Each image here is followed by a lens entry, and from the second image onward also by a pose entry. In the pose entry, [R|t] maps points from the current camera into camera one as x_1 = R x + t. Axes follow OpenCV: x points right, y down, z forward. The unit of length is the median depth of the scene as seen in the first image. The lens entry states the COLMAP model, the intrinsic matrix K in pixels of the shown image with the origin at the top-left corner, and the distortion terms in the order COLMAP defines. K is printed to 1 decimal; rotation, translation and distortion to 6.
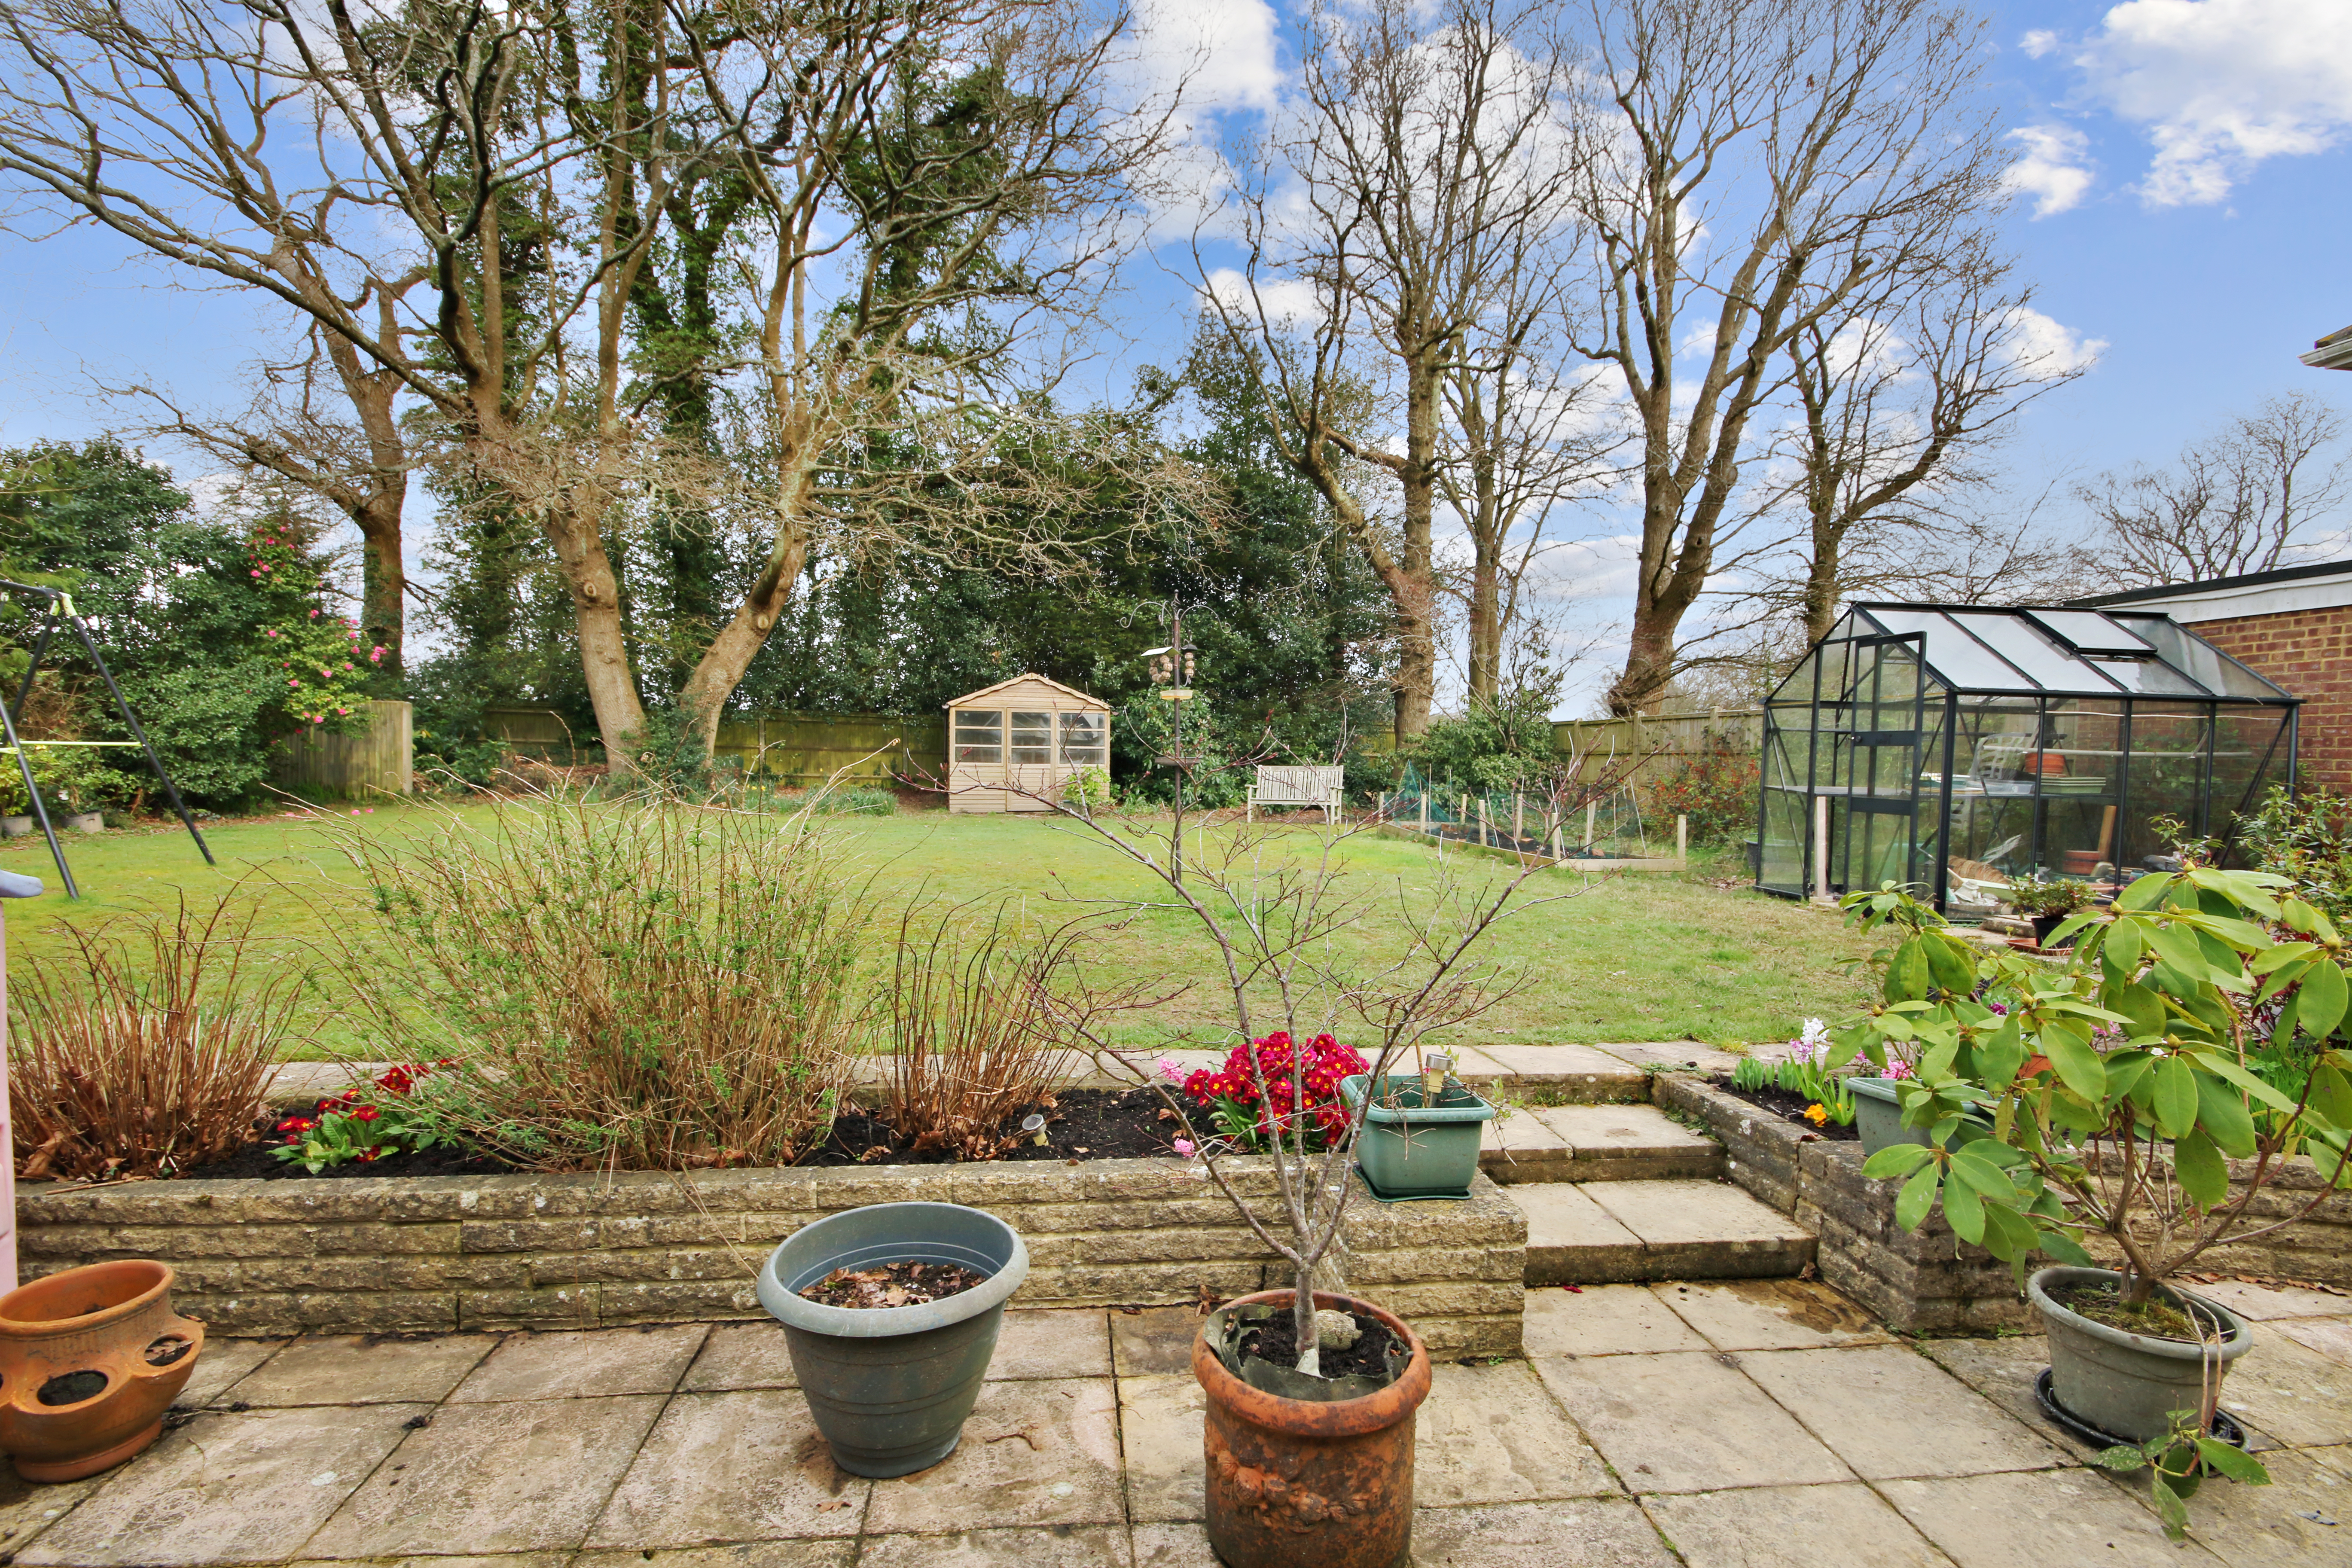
lens RADIAL K [[1112.9, 0, 1172.0], [0, 1112.9, 795.8], [0, 0, 1]] dist [0.000570, 0.000293]
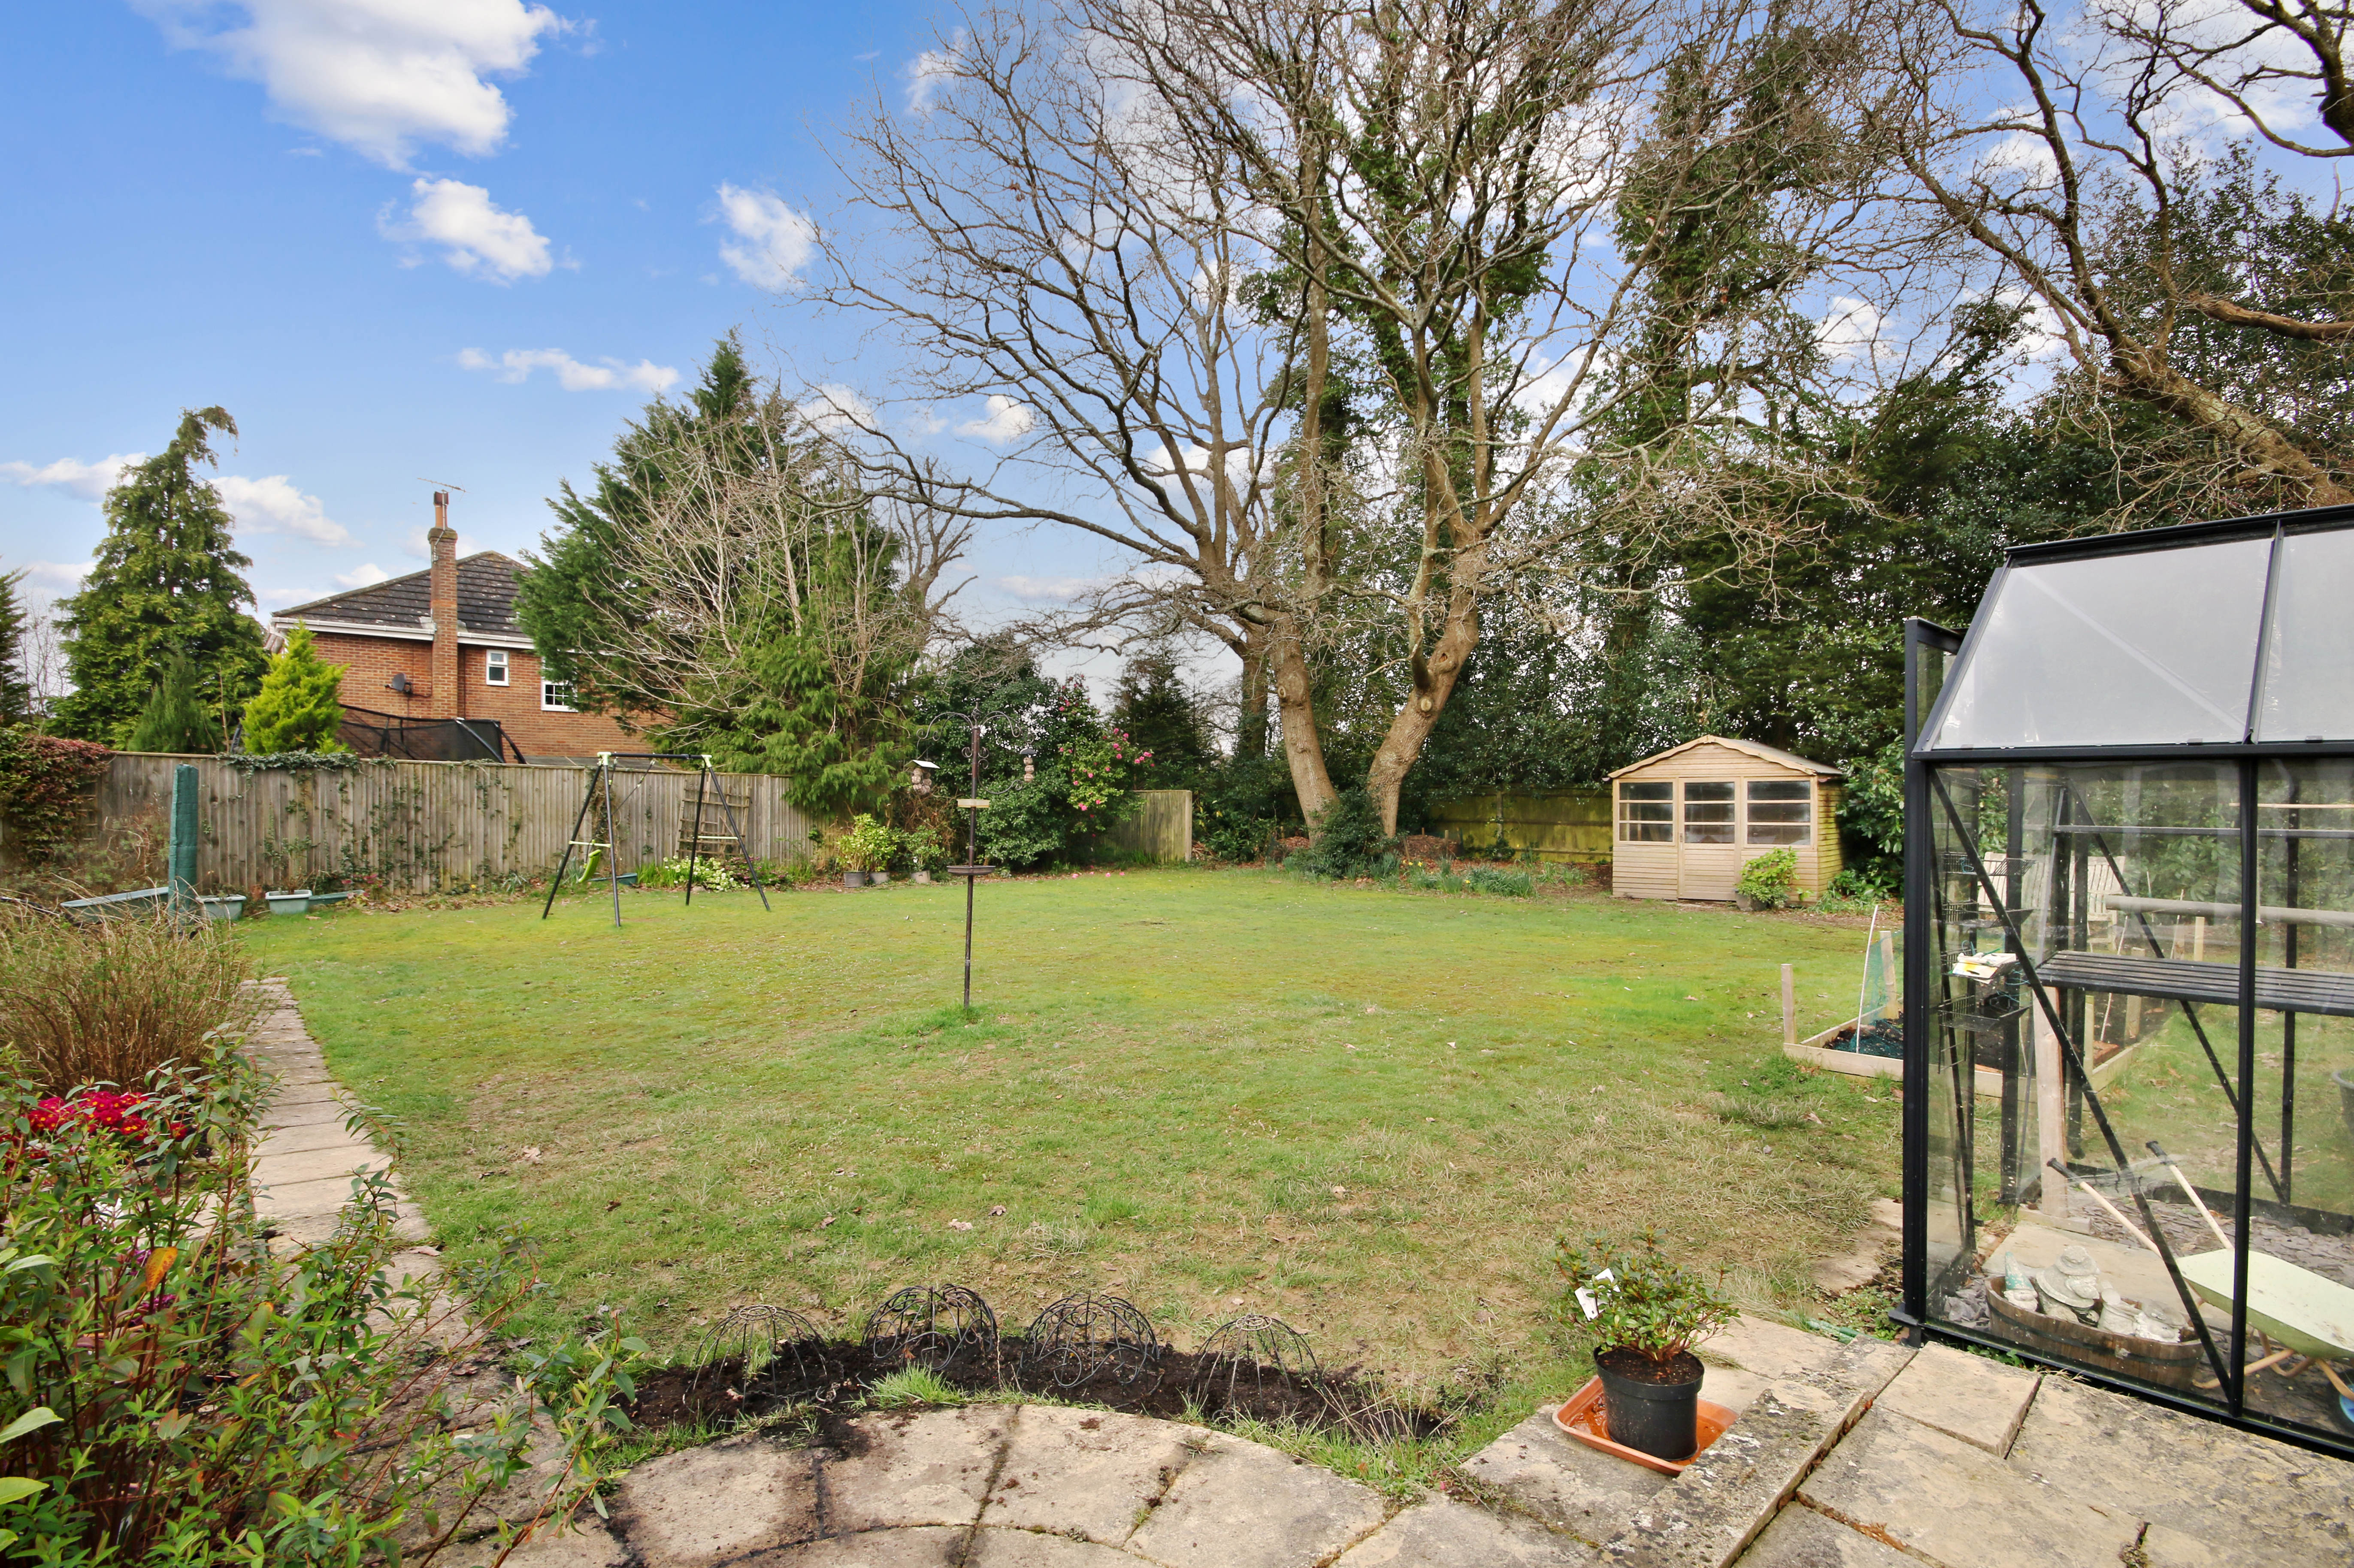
lens RADIAL K [[1113.7, 0, 1173.0], [0, 1113.7, 795.8], [0, 0, 1]] dist [0.000570, 0.000293]
pose [[0.588580, -0.021171, -0.808162, 0.311309], [-0.025387, 0.998680, -0.044651, -0.016934], [0.808041, 0.046798, 0.587265, 0.188806]]
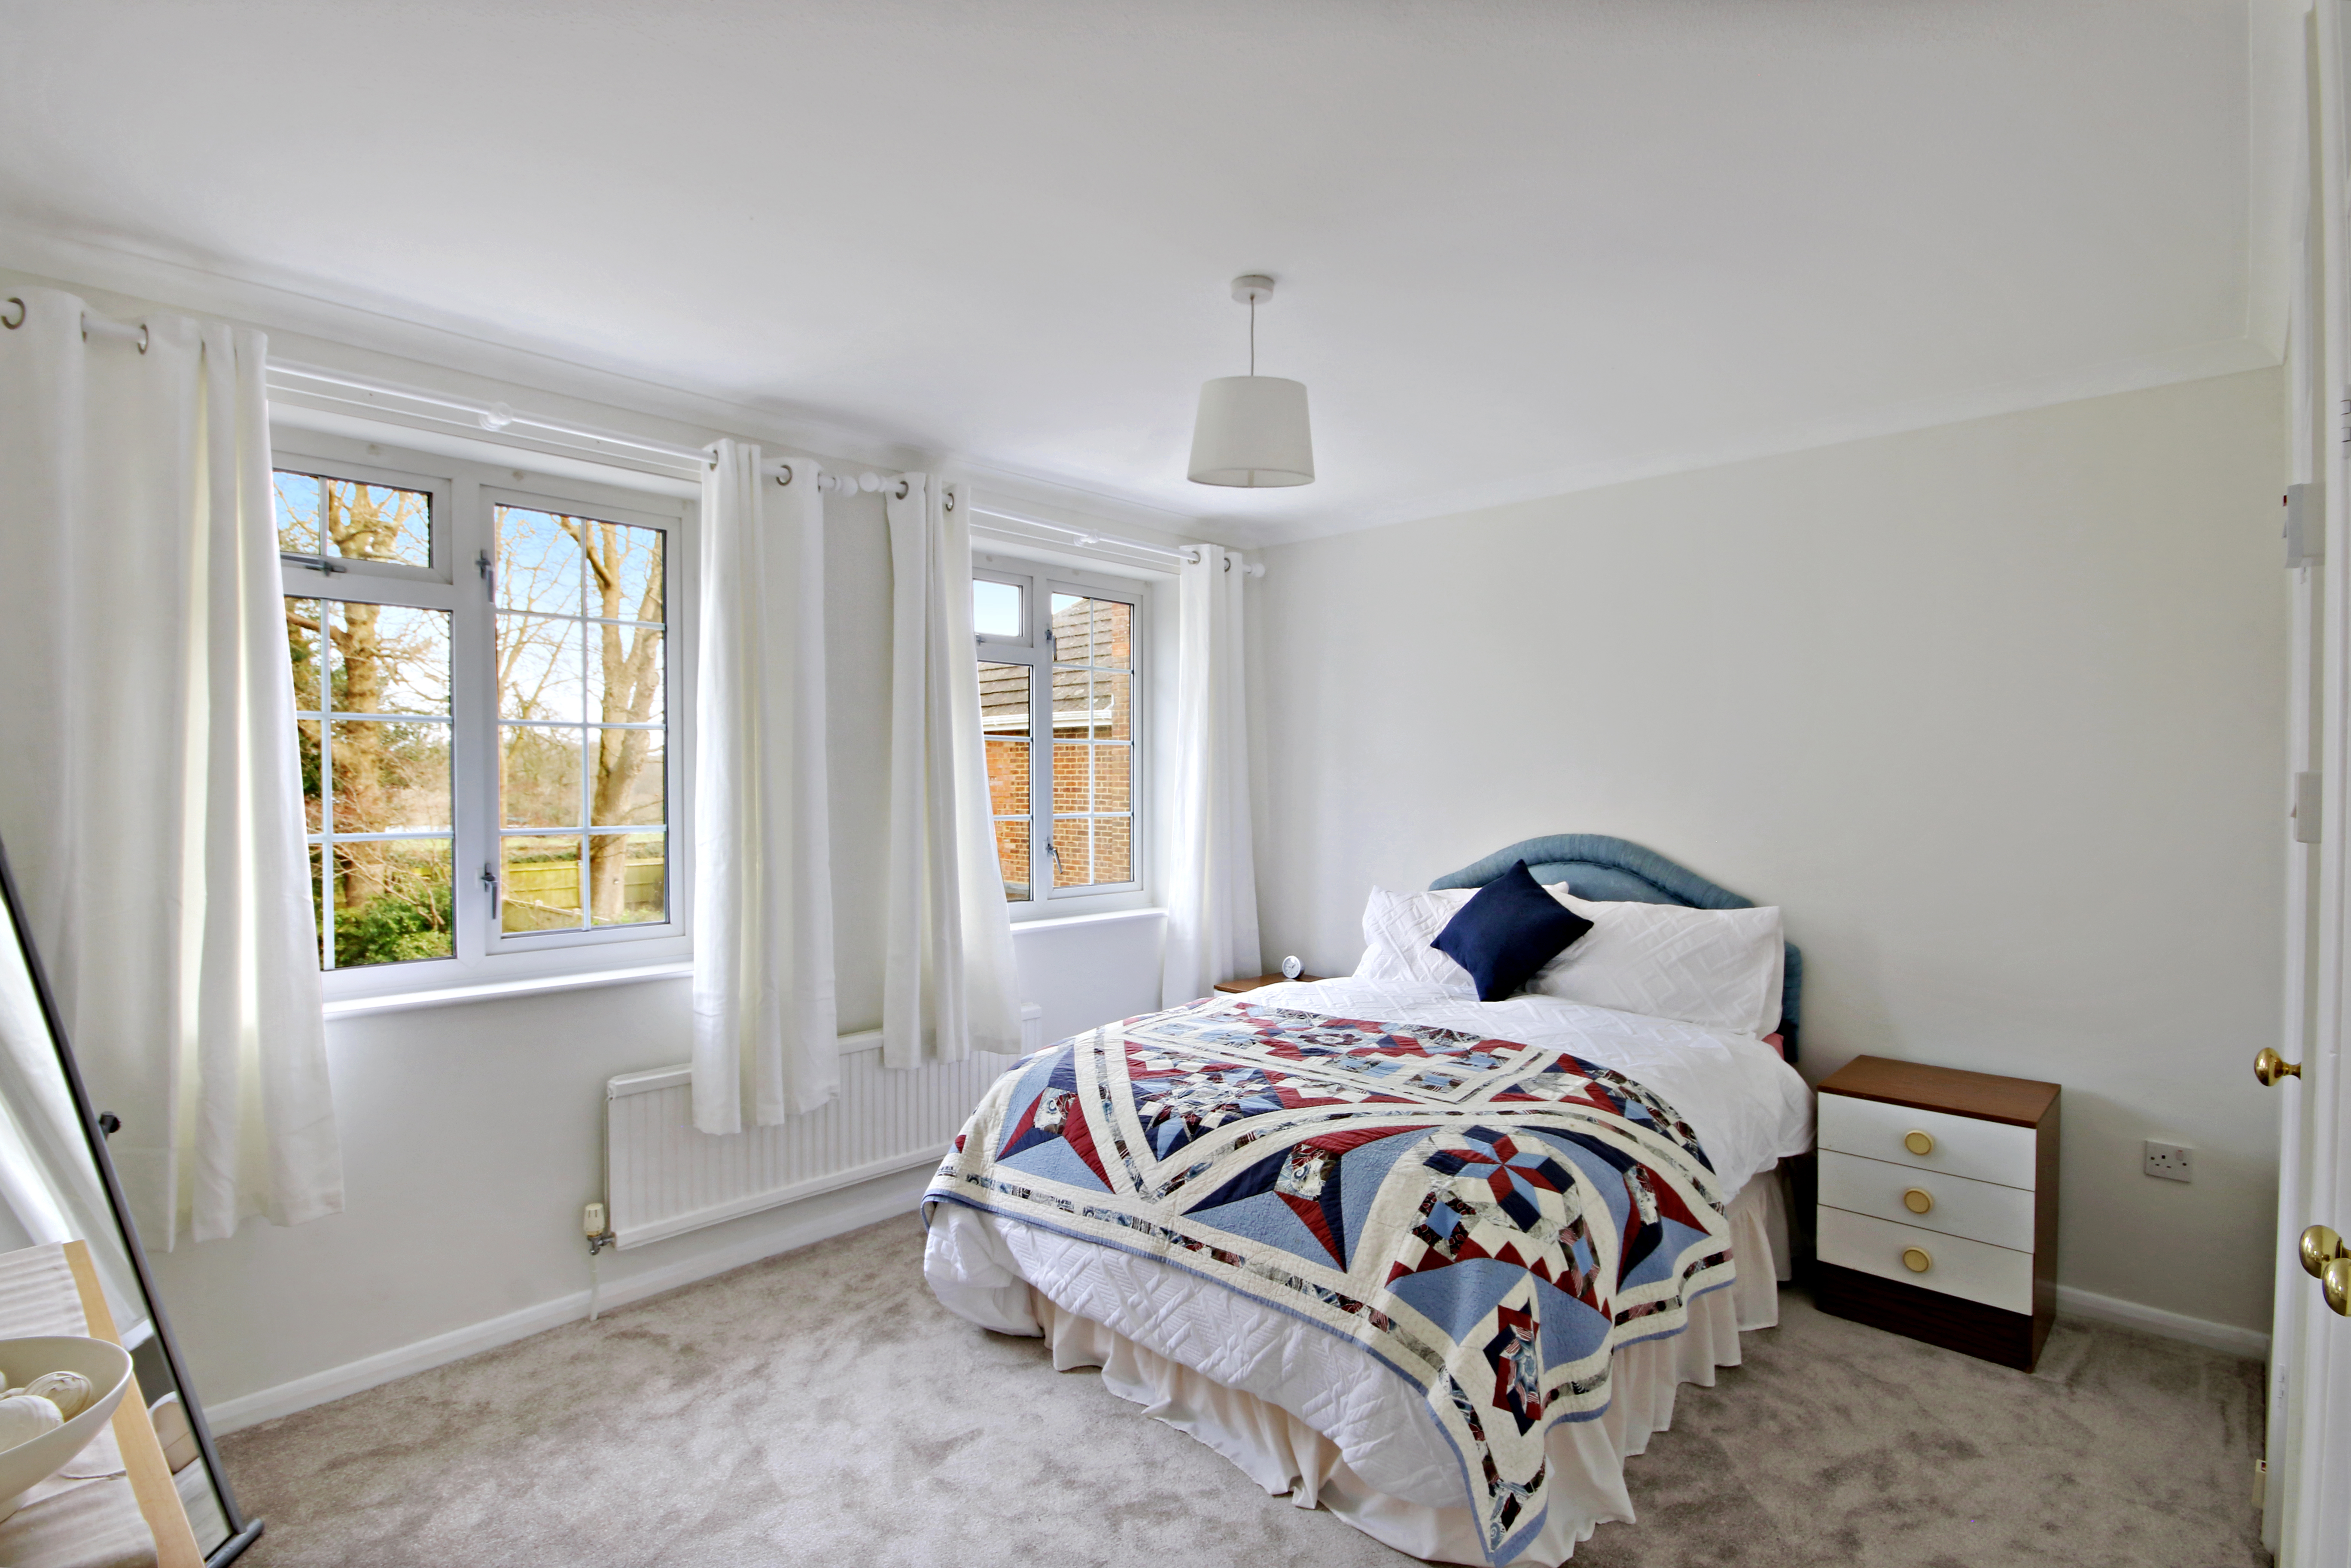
lens RADIAL K [[1124.2, 0, 1172.0], [0, 1124.2, 803.5], [0, 0, 1]] dist [-0.000077, -0.000084]
pose [[0.765771, -0.025170, 0.642621, 0.131457], [0.032303, 0.999478, 0.000653, -0.128367], [-0.642302, 0.020258, 0.766184, -0.309067]]
